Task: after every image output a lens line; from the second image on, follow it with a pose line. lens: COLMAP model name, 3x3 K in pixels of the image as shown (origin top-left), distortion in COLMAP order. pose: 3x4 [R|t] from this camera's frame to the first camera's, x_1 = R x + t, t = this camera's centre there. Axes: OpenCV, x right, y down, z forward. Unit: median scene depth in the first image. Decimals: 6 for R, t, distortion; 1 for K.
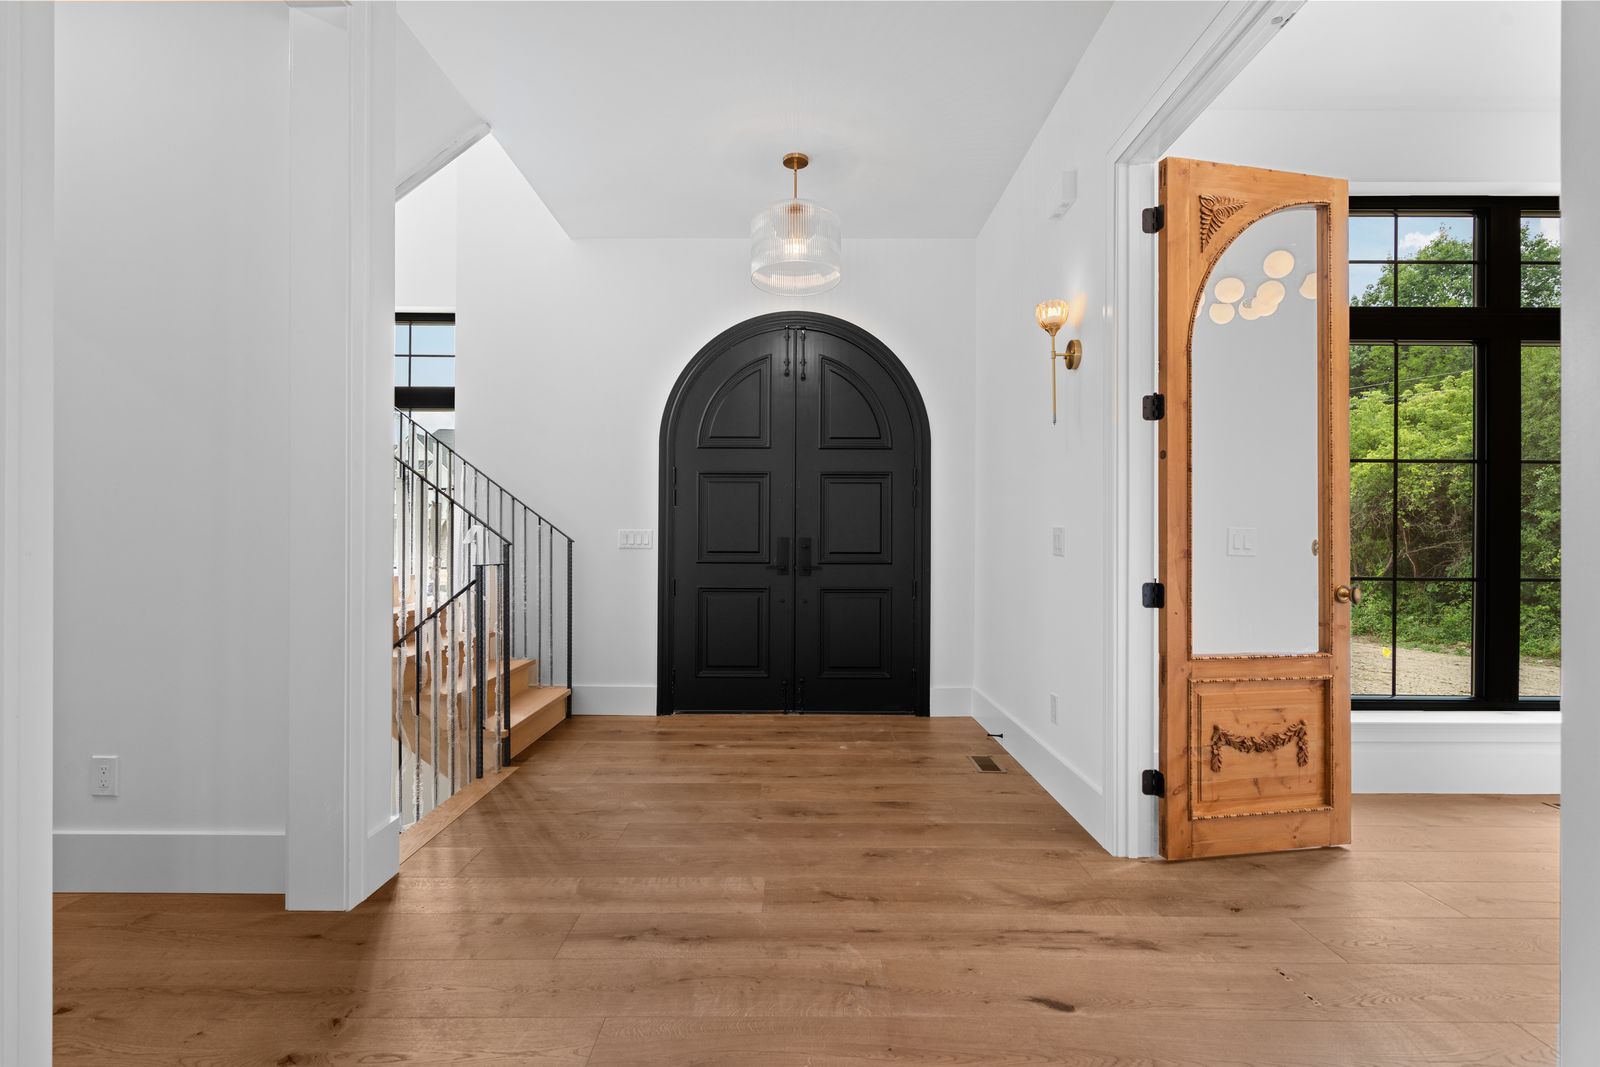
lens RADIAL K [[740.9, 0, 798.7], [0, 740.9, 537.4], [0, 0, 1]] dist [-0.002755, 0.000255]
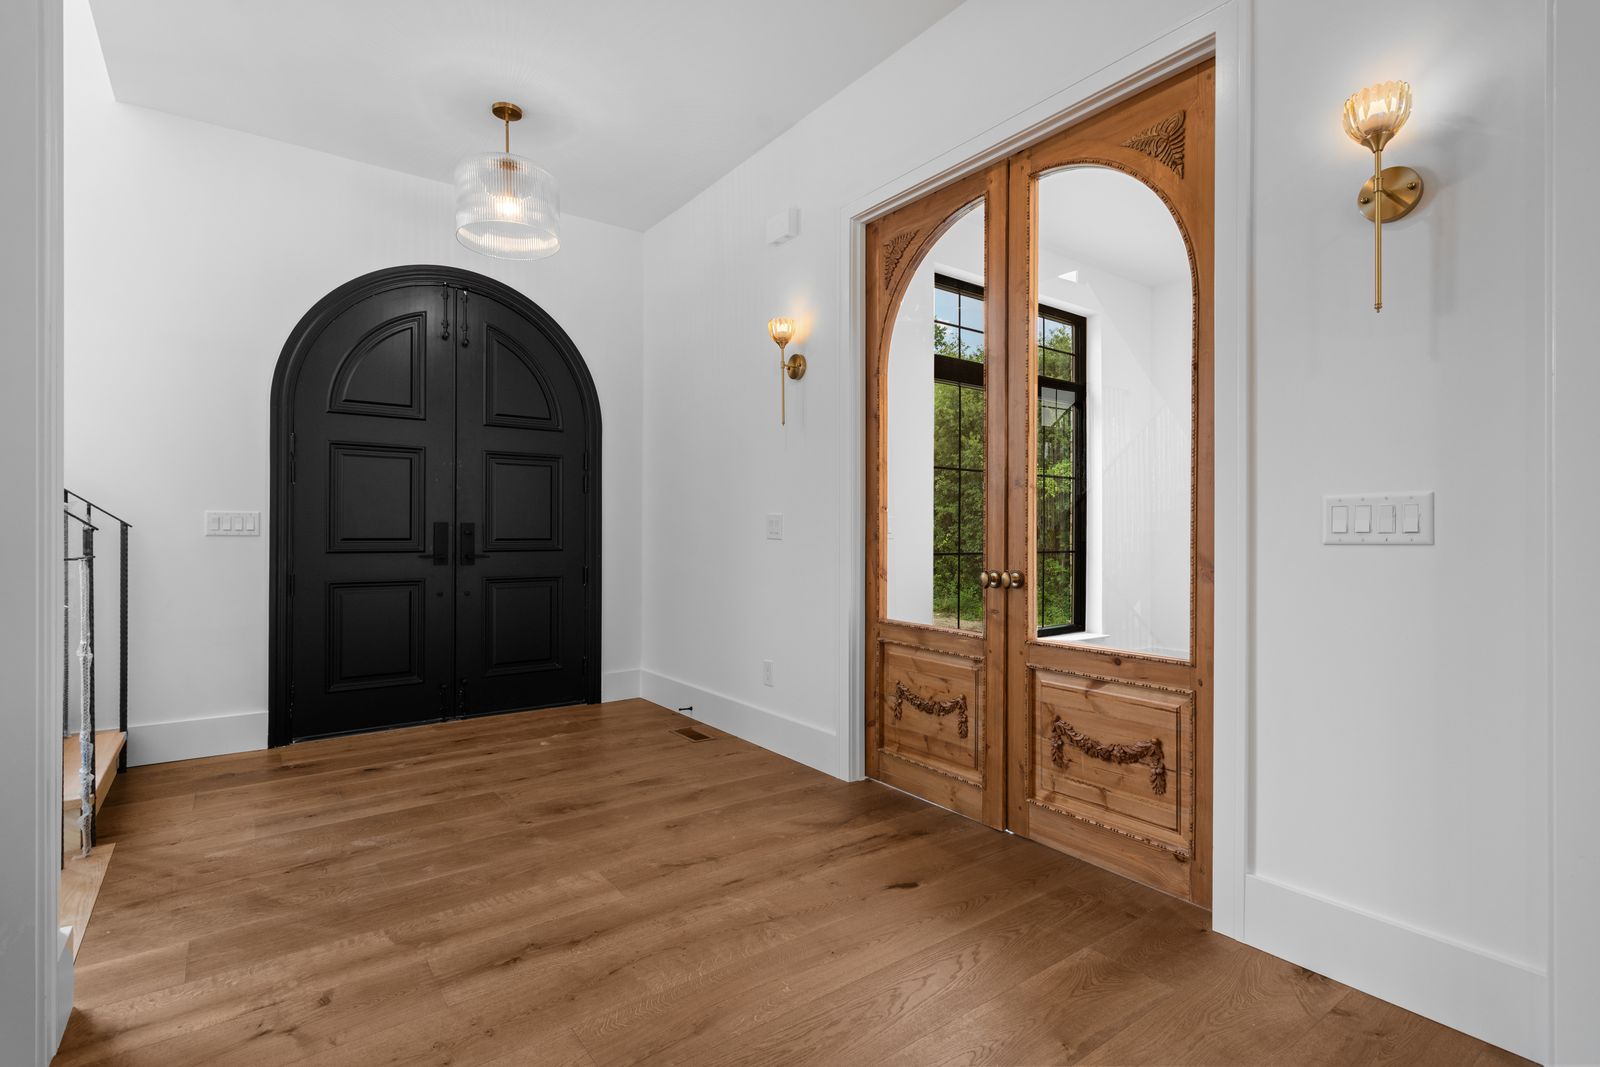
lens RADIAL K [[761.8, 0, 800.6], [0, 761.8, 529.1], [0, 0, 1]] dist [-0.000772, 0.000348]
pose [[0.803282, 0.000219, 0.595599, -0.285650], [-0.003715, 0.999982, 0.004642, 0.003031], [-0.595588, -0.005942, 0.803268, 0.023502]]
